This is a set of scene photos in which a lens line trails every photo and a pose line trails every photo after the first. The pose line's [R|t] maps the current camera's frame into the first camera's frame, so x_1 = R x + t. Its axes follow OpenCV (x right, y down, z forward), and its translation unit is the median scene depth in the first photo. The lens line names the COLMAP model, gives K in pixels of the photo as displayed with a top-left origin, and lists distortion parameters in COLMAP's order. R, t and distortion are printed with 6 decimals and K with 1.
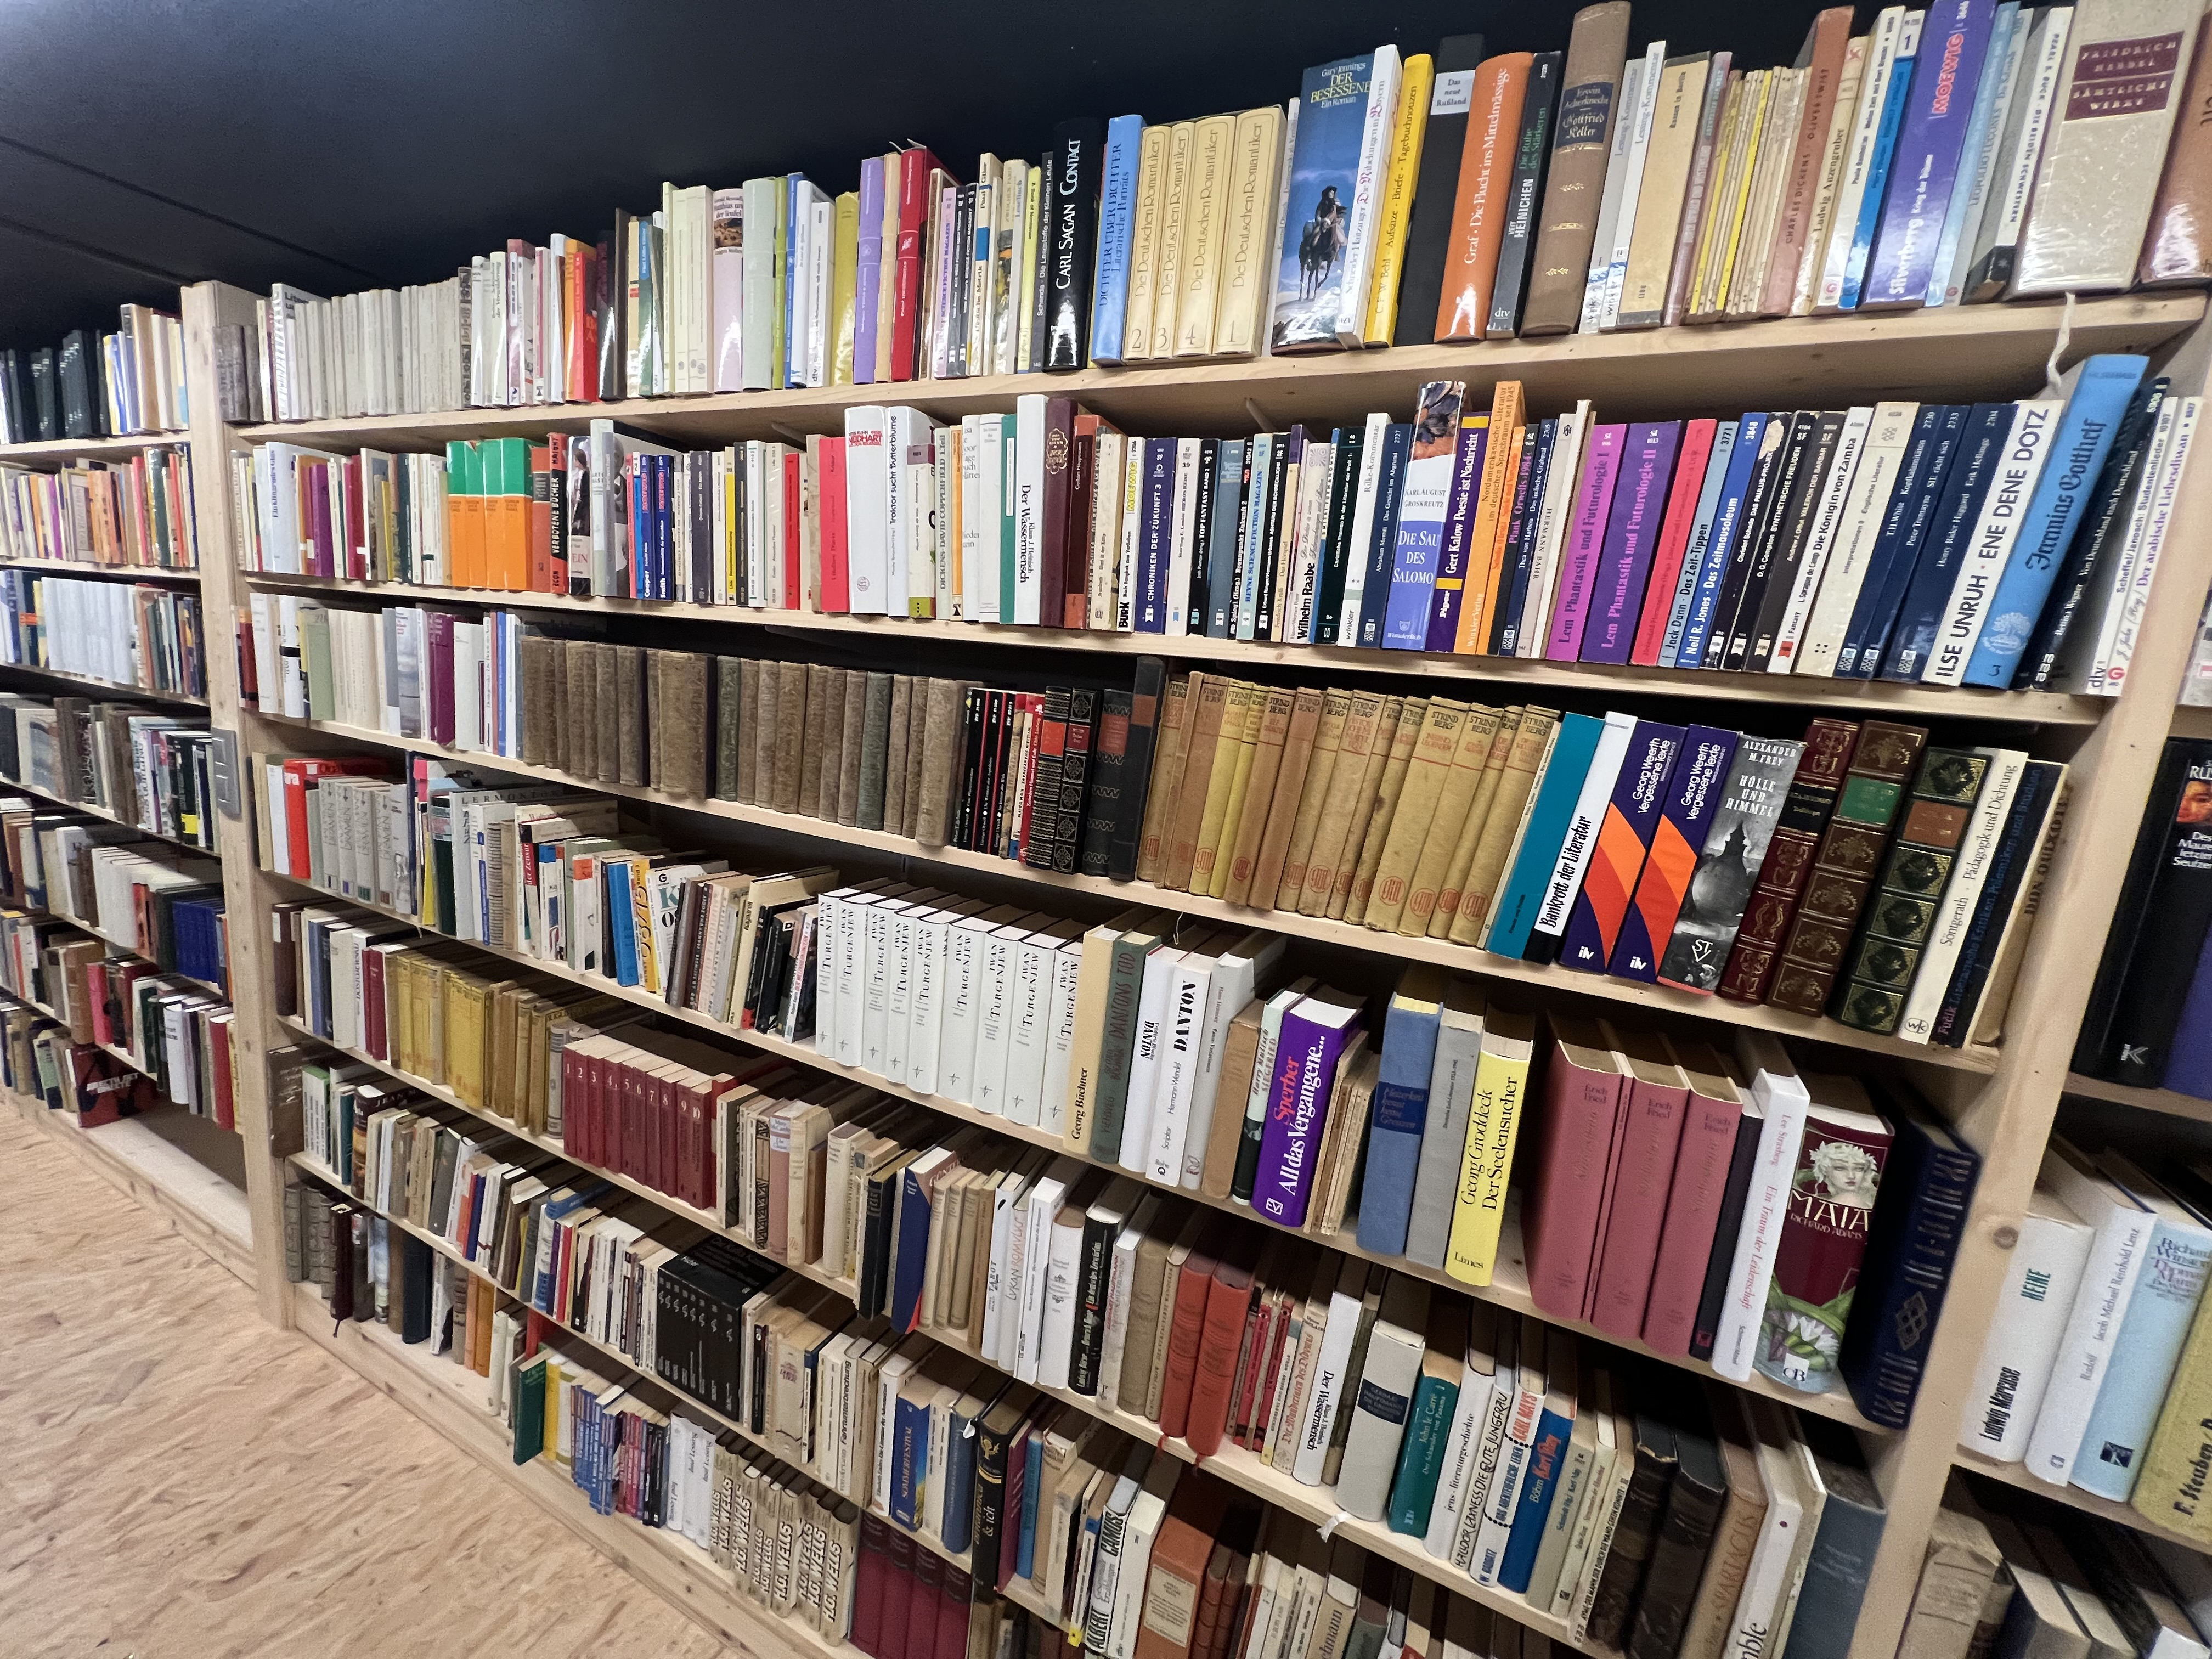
lens RADIAL K [[865.5, 0, 1112.0], [0, 865.5, 887.2], [0, 0, 1]] dist [-0.001745, 0.000099]
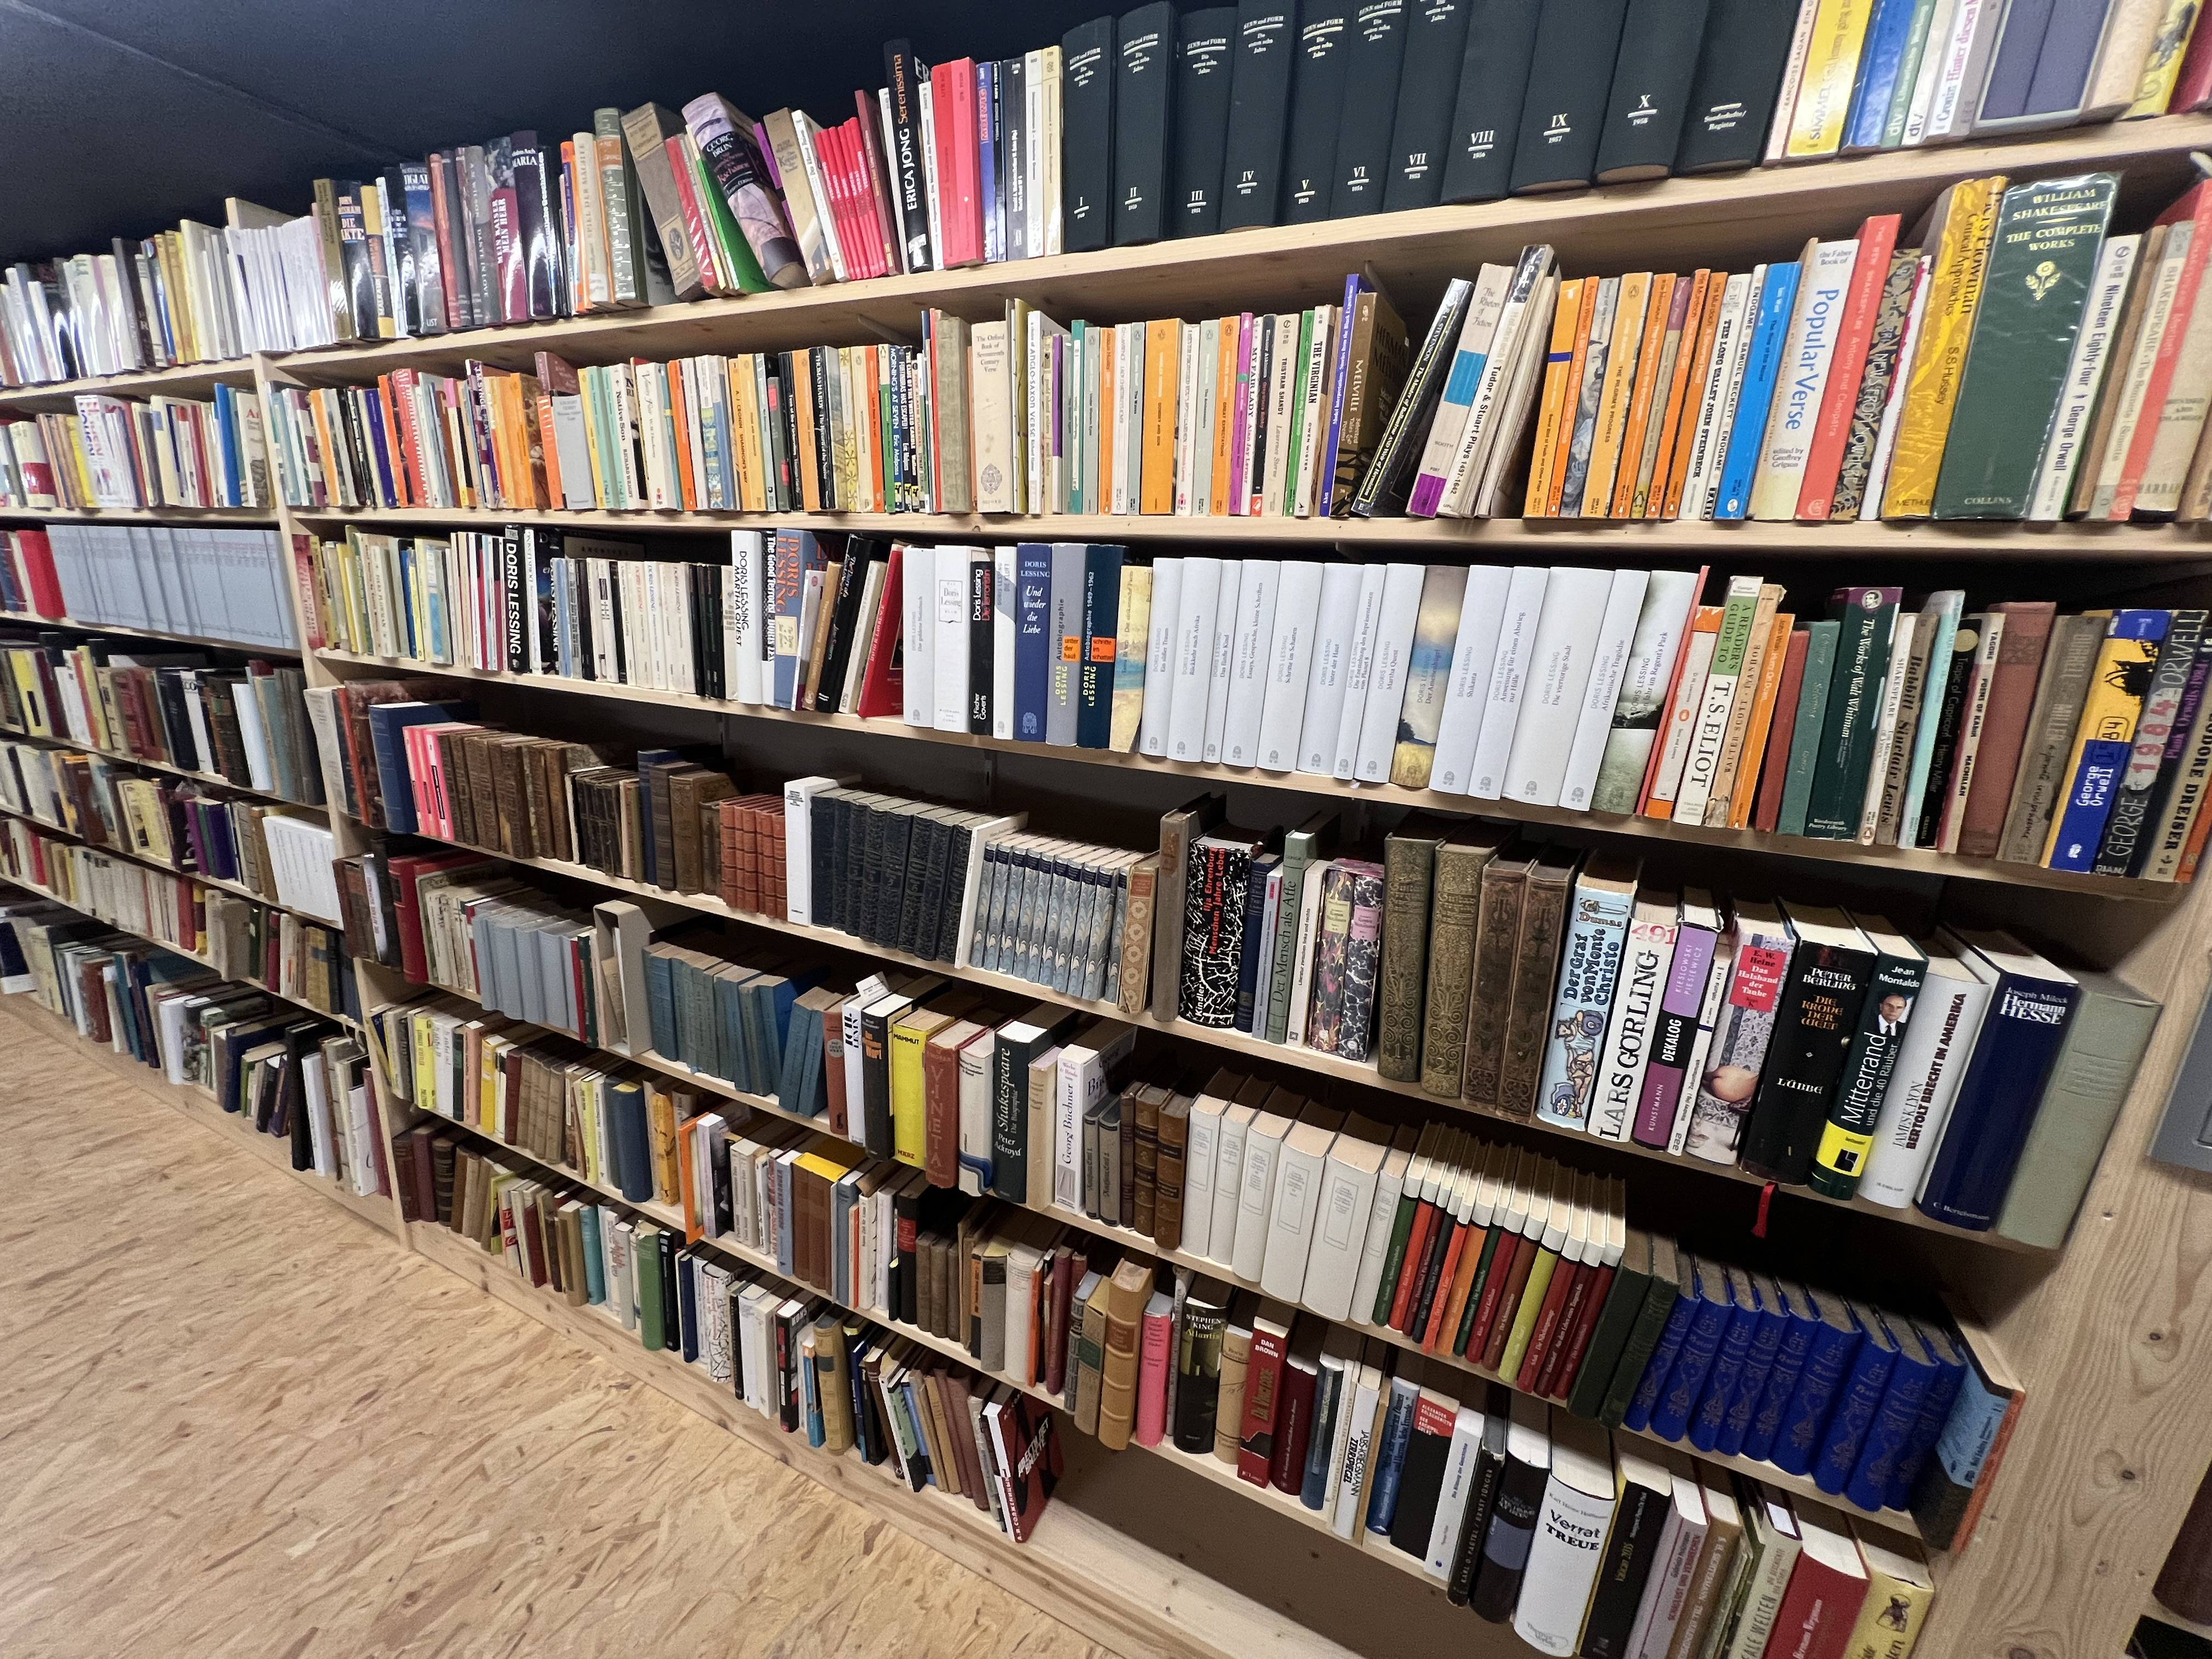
lens RADIAL K [[811.1, 0, 1106.4], [0, 811.1, 805.6], [0, 0, 1]] dist [-0.004474, -0.000097]
pose [[0.997659, -0.066005, 0.017891, -1.166963], [0.064901, 0.996291, 0.056507, -0.232796], [-0.021554, -0.055214, 0.998242, 0.521555]]
